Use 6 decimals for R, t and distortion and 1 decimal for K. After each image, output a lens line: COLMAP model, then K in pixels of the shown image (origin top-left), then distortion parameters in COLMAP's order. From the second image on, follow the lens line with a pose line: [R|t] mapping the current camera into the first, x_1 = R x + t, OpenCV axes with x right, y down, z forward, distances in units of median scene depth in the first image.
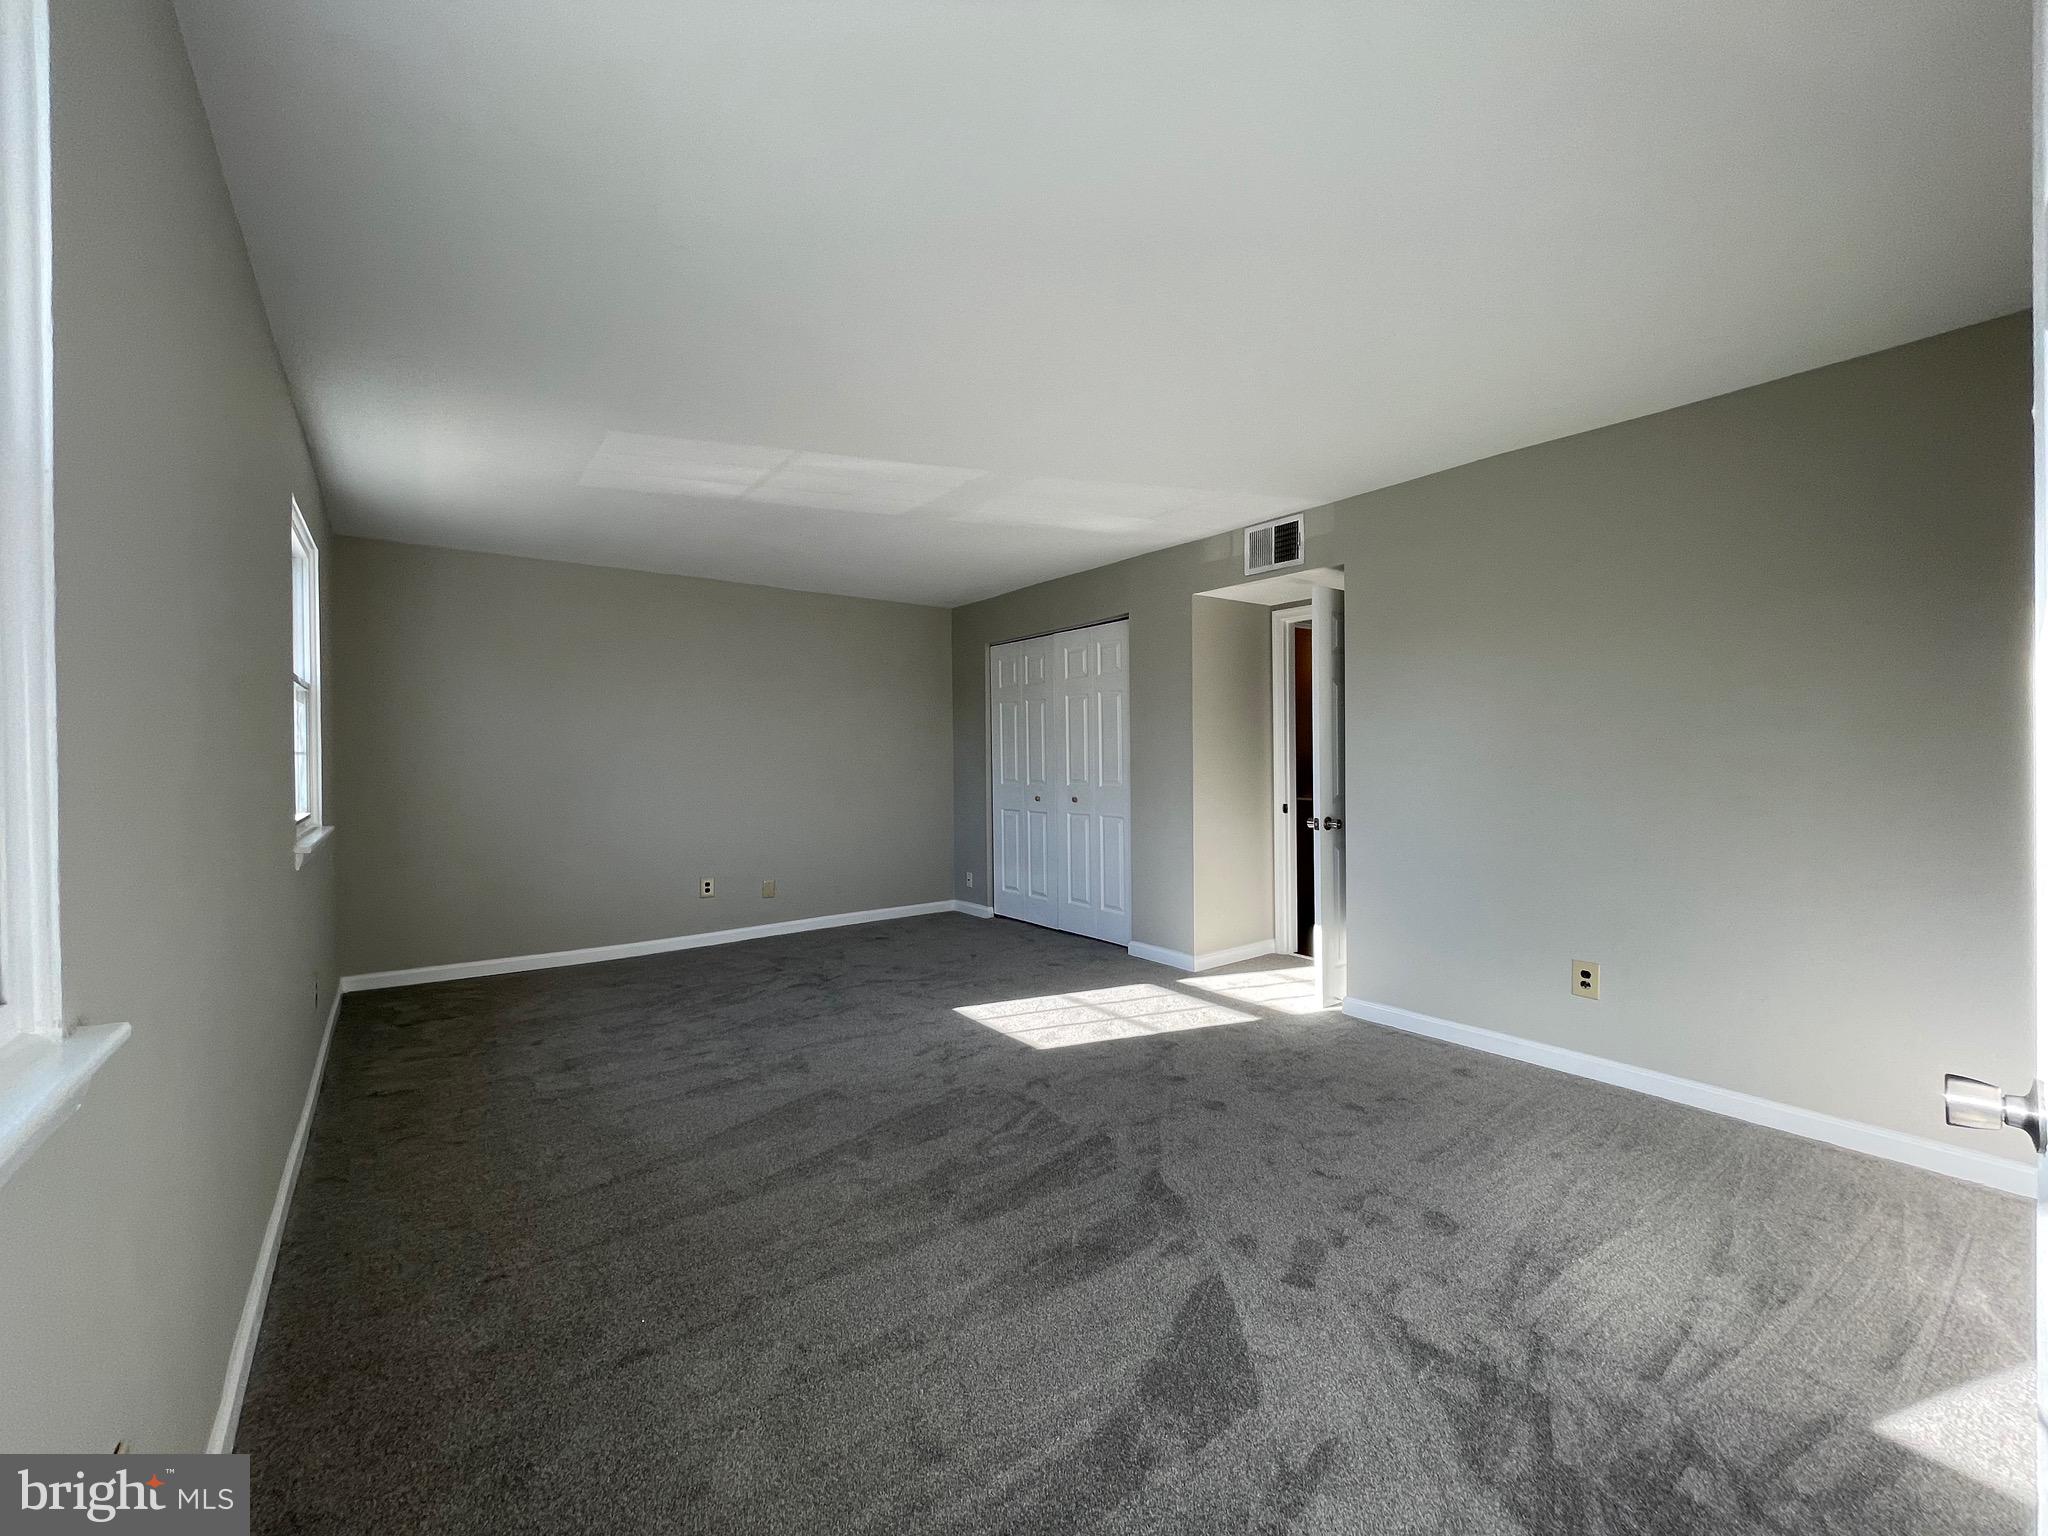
lens RADIAL K [[828.1, 0, 1024.0], [0, 828.1, 760.1], [0, 0, 1]] dist [0.000901, 0.000067]
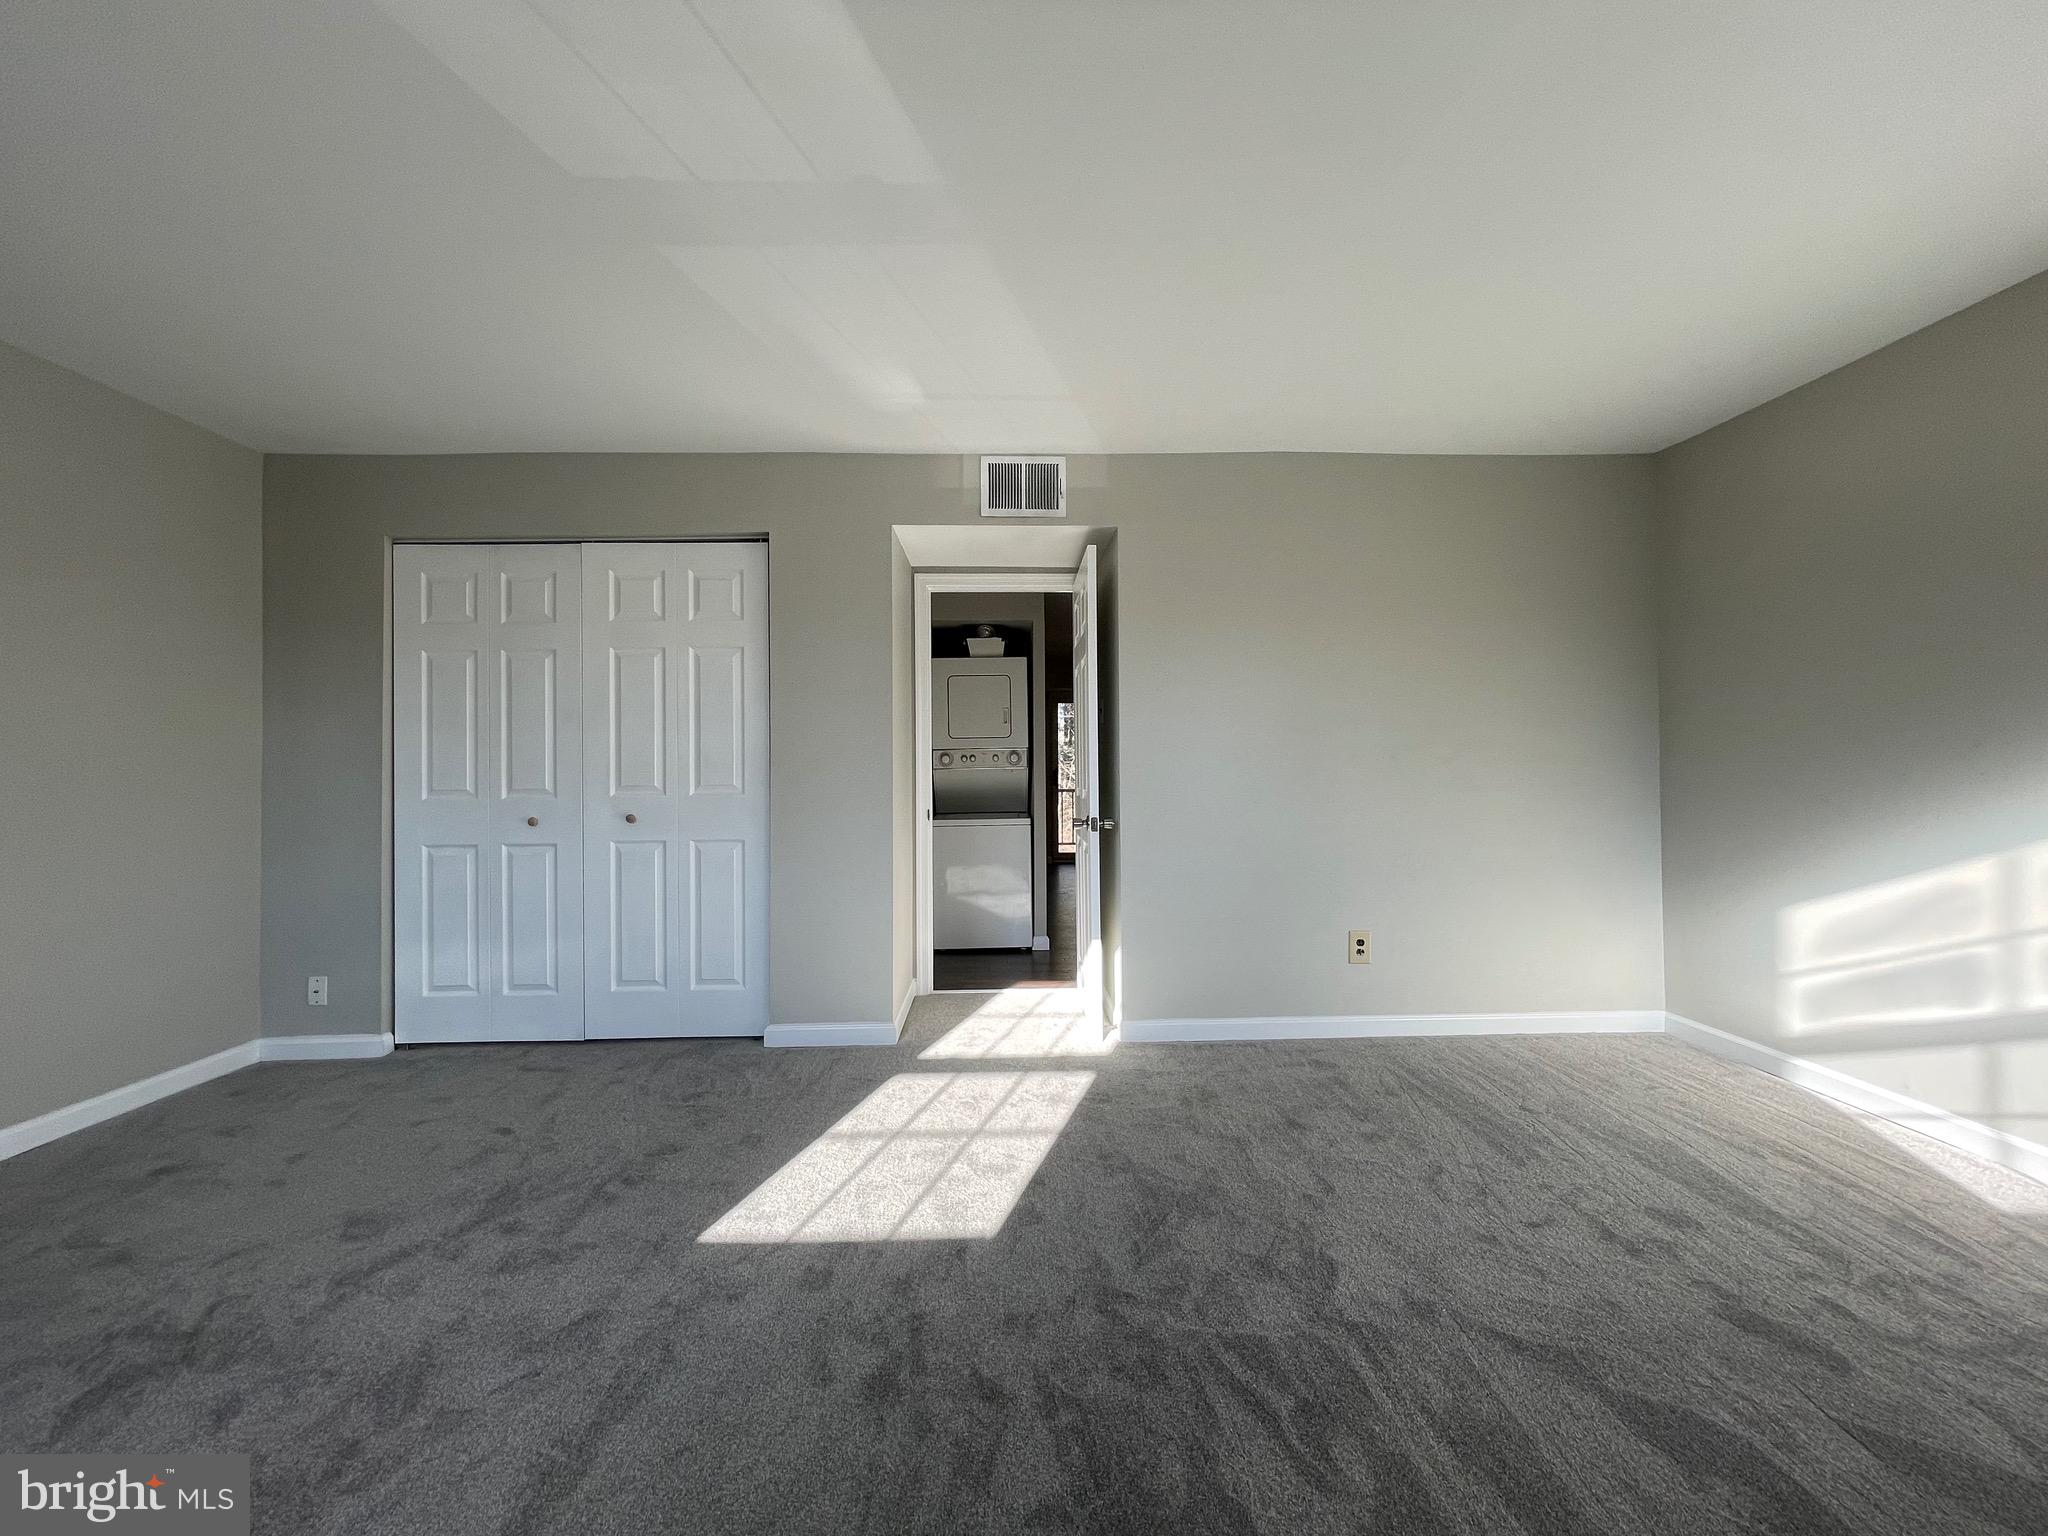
lens RADIAL K [[828.1, 0, 1024.0], [0, 828.1, 760.1], [0, 0, 1]] dist [0.000901, 0.000067]
pose [[0.580777, 0.011874, 0.813976, -0.358468], [0.009164, 0.999735, -0.021122, 0.026288], [-0.814011, 0.019726, 0.580514, 0.536099]]
